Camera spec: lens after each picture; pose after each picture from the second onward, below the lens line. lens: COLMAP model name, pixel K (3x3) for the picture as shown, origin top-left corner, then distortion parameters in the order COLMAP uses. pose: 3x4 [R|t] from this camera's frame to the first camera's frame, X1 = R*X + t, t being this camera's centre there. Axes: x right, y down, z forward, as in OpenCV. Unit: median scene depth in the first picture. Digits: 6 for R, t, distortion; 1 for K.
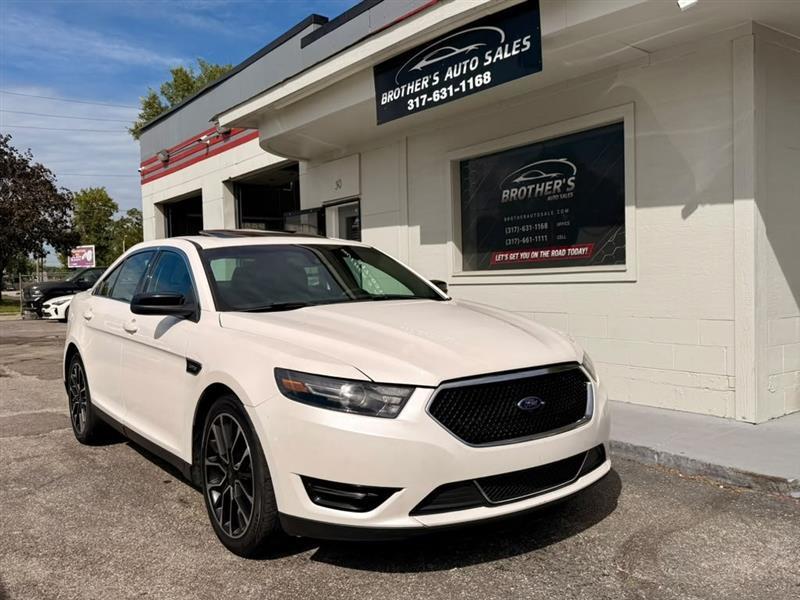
lens RADIAL K [[700.9, 0, 395.5], [0, 700.9, 302.6], [0, 0, 1]] dist [0.115002, -0.225873]
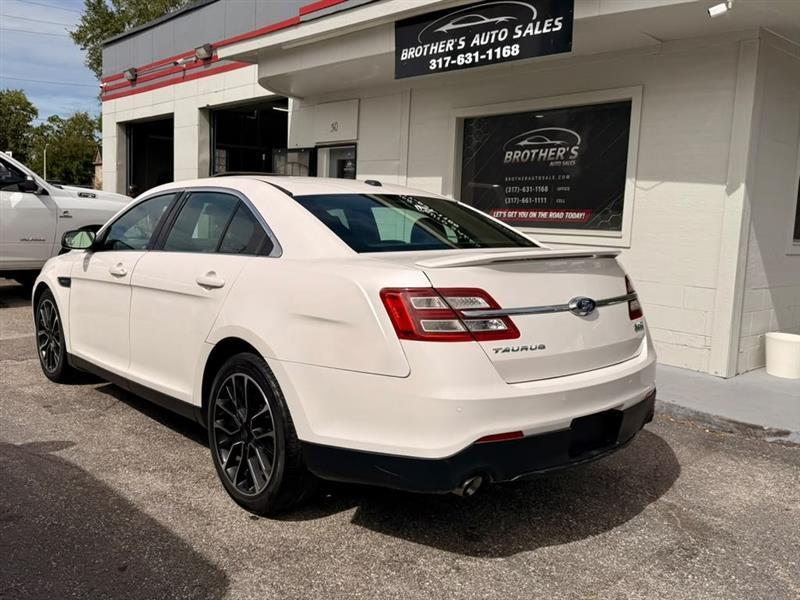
lens RADIAL K [[700.9, 0, 398.2], [0, 700.9, 295.9], [0, 0, 1]] dist [0.115002, -0.225873]
pose [[0.992728, 0.054550, 0.107310, -0.127626], [-0.063563, 0.994566, 0.082447, -0.021127], [-0.102230, -0.088669, 0.990801, -0.074276]]
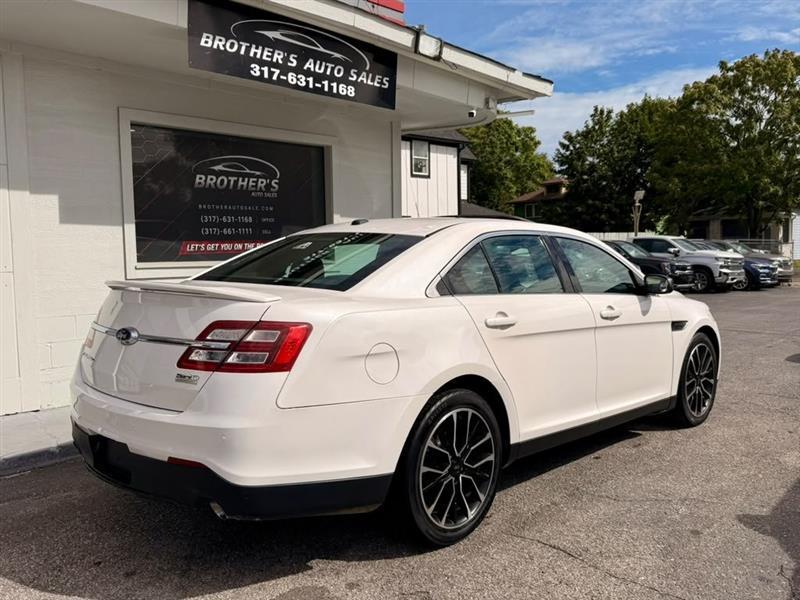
lens RADIAL K [[700.9, 0, 397.5], [0, 700.9, 300.7], [0, 0, 1]] dist [0.115002, -0.225873]
pose [[-0.172826, -0.044893, 0.983929, -0.906223], [0.048347, 0.997370, 0.053998, -0.036337], [-0.983765, 0.056903, -0.170201, 1.019042]]
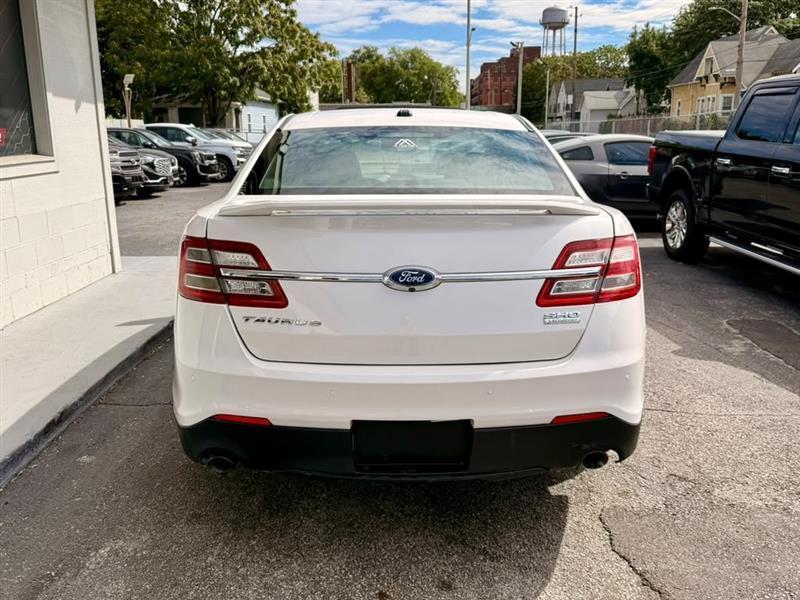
lens RADIAL K [[700.9, 0, 400.9], [0, 700.9, 297.9], [0, 0, 1]] dist [0.115002, -0.225873]
pose [[-0.815139, -0.101554, 0.570293, -0.578689], [0.048764, 0.968988, 0.242250, -0.069295], [-0.577209, 0.225278, -0.784908, 1.401842]]
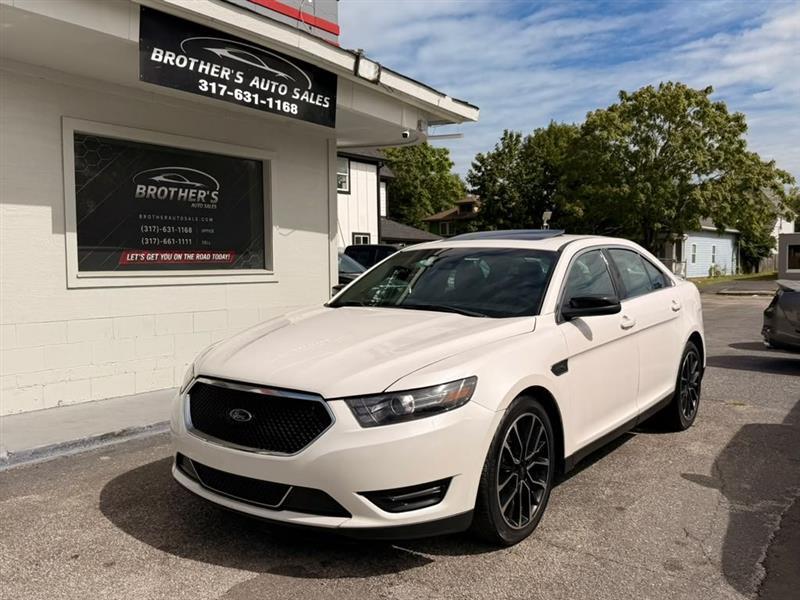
lens RADIAL K [[700.9, 0, 406.0], [0, 700.9, 303.3], [0, 0, 1]] dist [0.115002, -0.225873]
pose [[-0.303359, -0.026830, 0.952499, -0.948594], [0.040330, 0.998346, 0.040966, -0.031161], [-0.952022, 0.050842, -0.301775, 1.069347]]
